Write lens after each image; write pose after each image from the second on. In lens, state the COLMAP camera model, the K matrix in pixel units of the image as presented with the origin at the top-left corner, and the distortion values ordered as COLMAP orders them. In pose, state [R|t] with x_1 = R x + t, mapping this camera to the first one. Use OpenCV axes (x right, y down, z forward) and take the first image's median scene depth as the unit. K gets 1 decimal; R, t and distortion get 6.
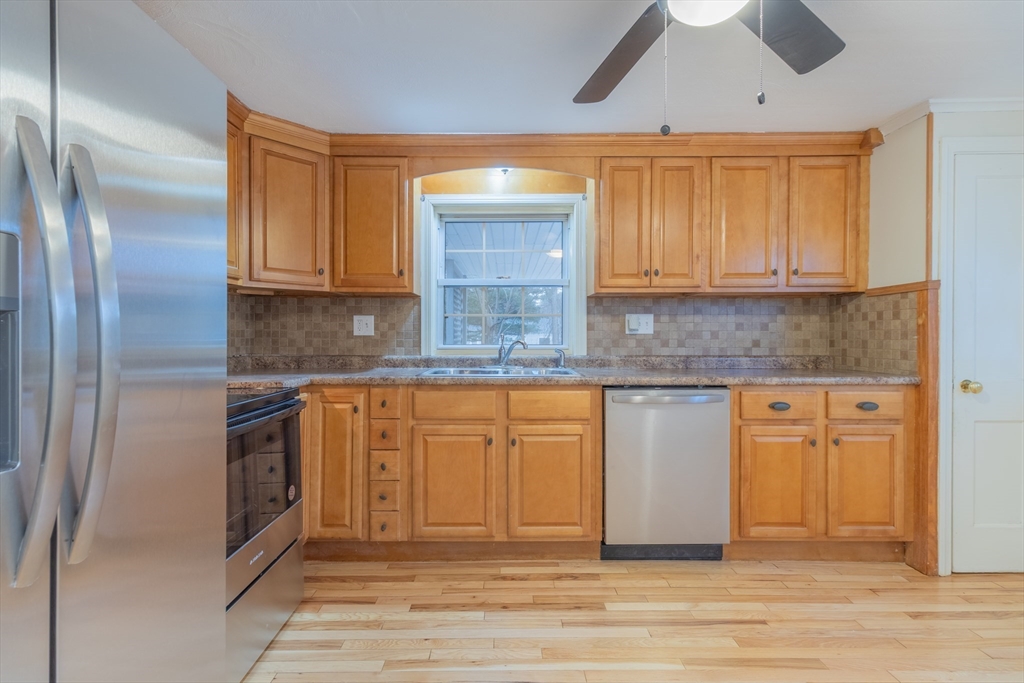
lens RADIAL K [[491.8, 0, 502.5], [0, 491.8, 340.8], [0, 0, 1]] dist [0.004850, 0.000055]
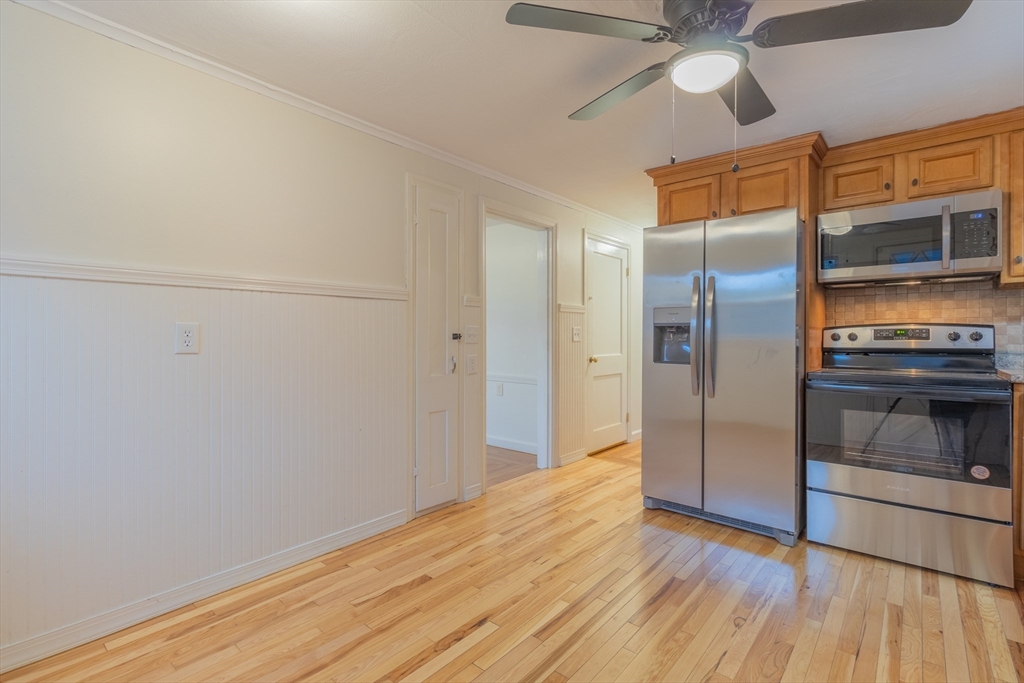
lens RADIAL K [[491.8, 0, 495.6], [0, 491.8, 335.8], [0, 0, 1]] dist [0.004850, 0.000055]
pose [[-0.657986, 0.002654, -0.753026, 0.881807], [-0.005485, 0.999950, 0.008317, -0.001656], [0.753011, 0.009603, -0.657938, 0.718729]]
